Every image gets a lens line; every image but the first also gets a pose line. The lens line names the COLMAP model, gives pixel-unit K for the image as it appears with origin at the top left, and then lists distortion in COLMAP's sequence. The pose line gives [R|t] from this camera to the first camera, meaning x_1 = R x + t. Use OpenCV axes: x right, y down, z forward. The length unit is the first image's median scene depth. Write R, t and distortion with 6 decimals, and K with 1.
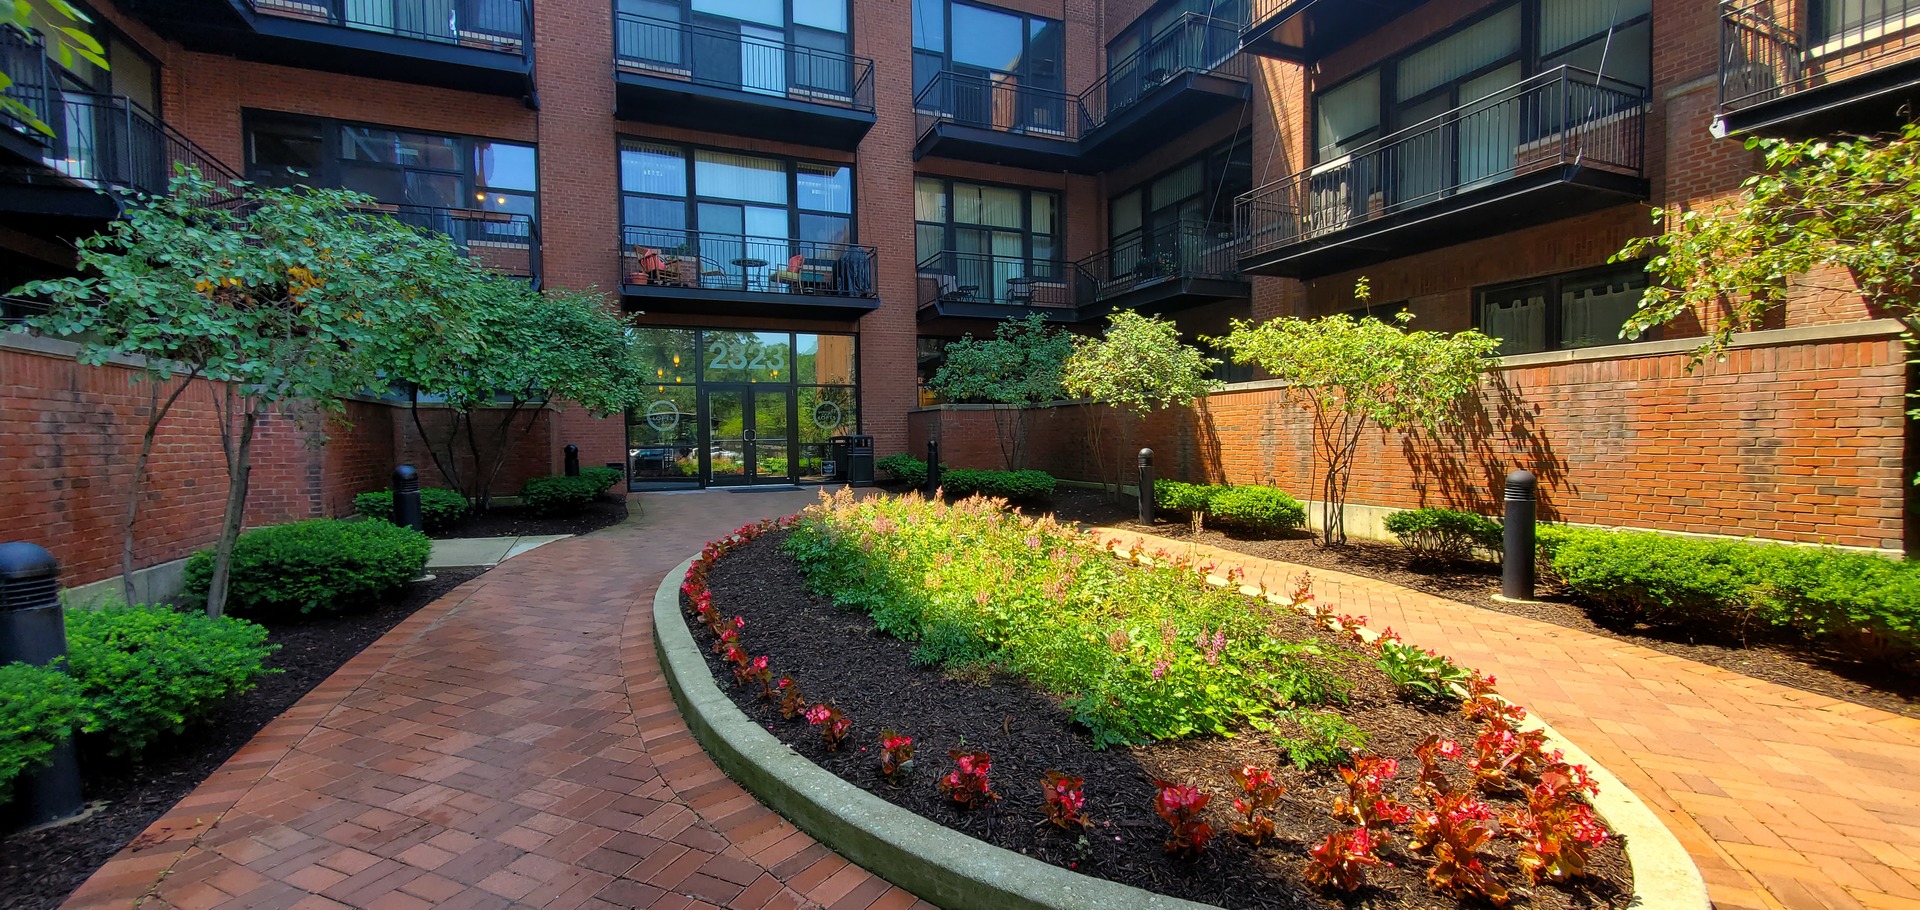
lens RADIAL K [[766.5, 0, 952.3], [0, 766.5, 460.5], [0, 0, 1]] dist [0.000952, 0.000020]
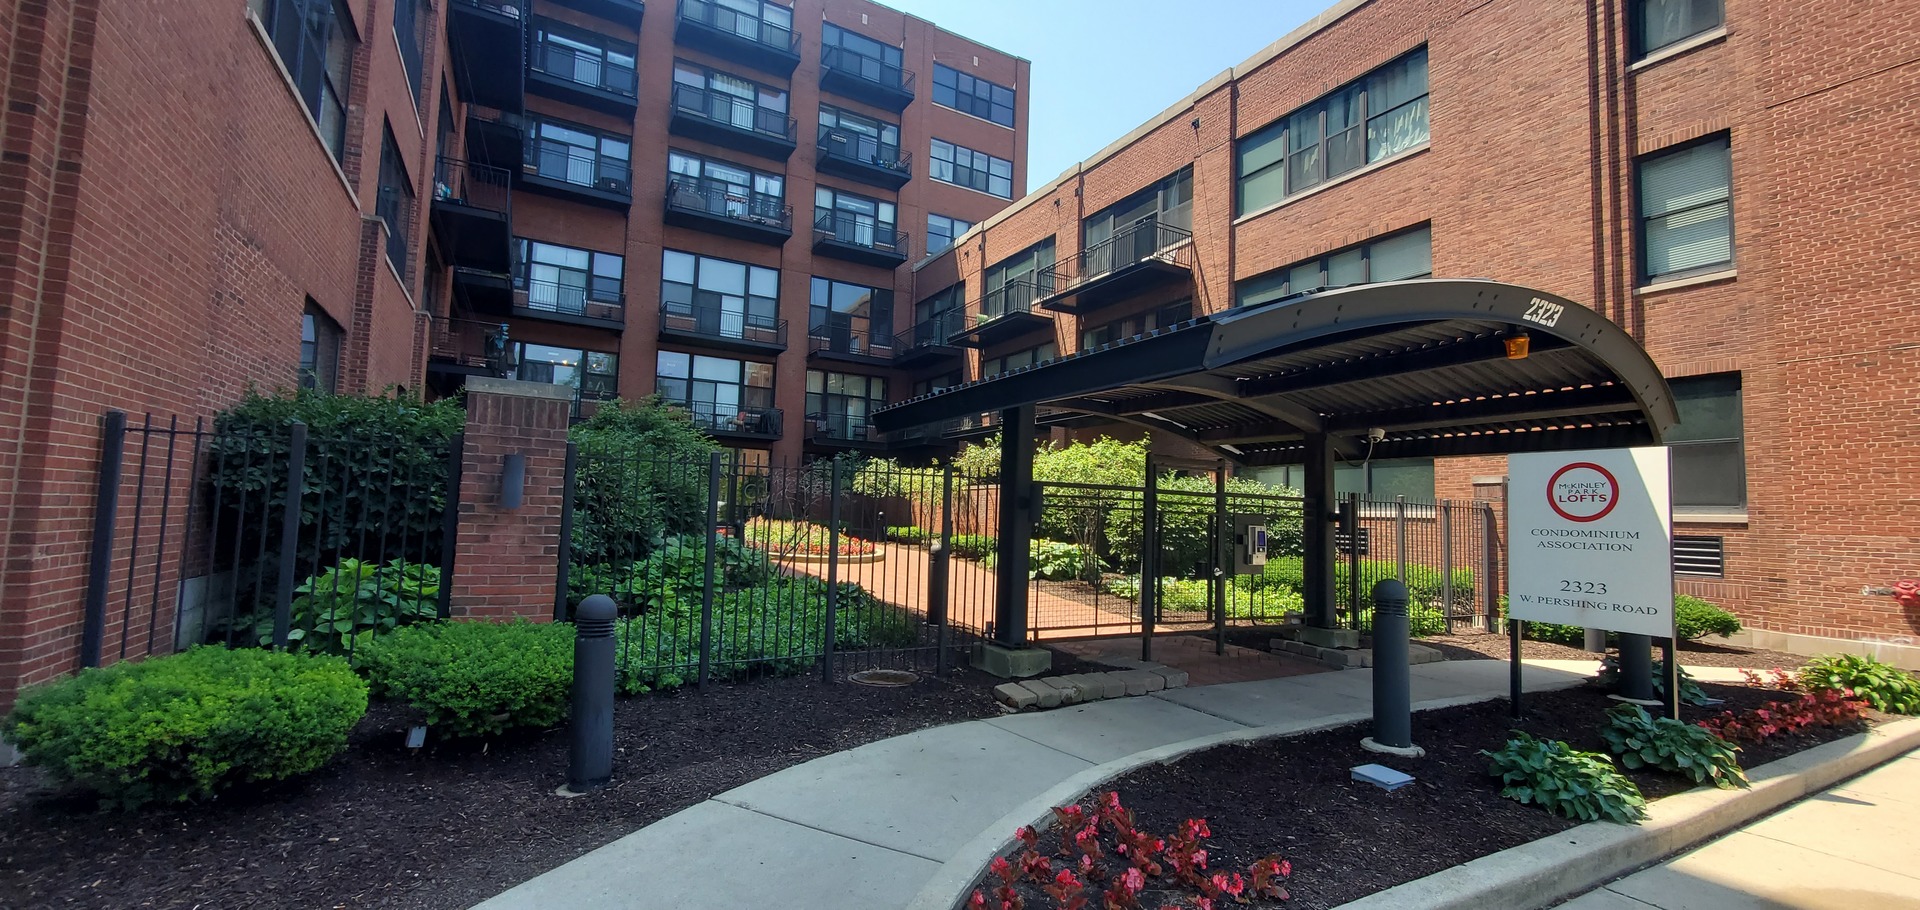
lens RADIAL K [[766.5, 0, 965.0], [0, 766.5, 466.2], [0, 0, 1]] dist [0.000952, 0.000020]
pose [[0.989800, 0.061916, 0.128307, 0.110867], [-0.050287, 0.994491, -0.091976, 0.028584], [-0.133295, 0.084585, 0.987460, -0.933225]]
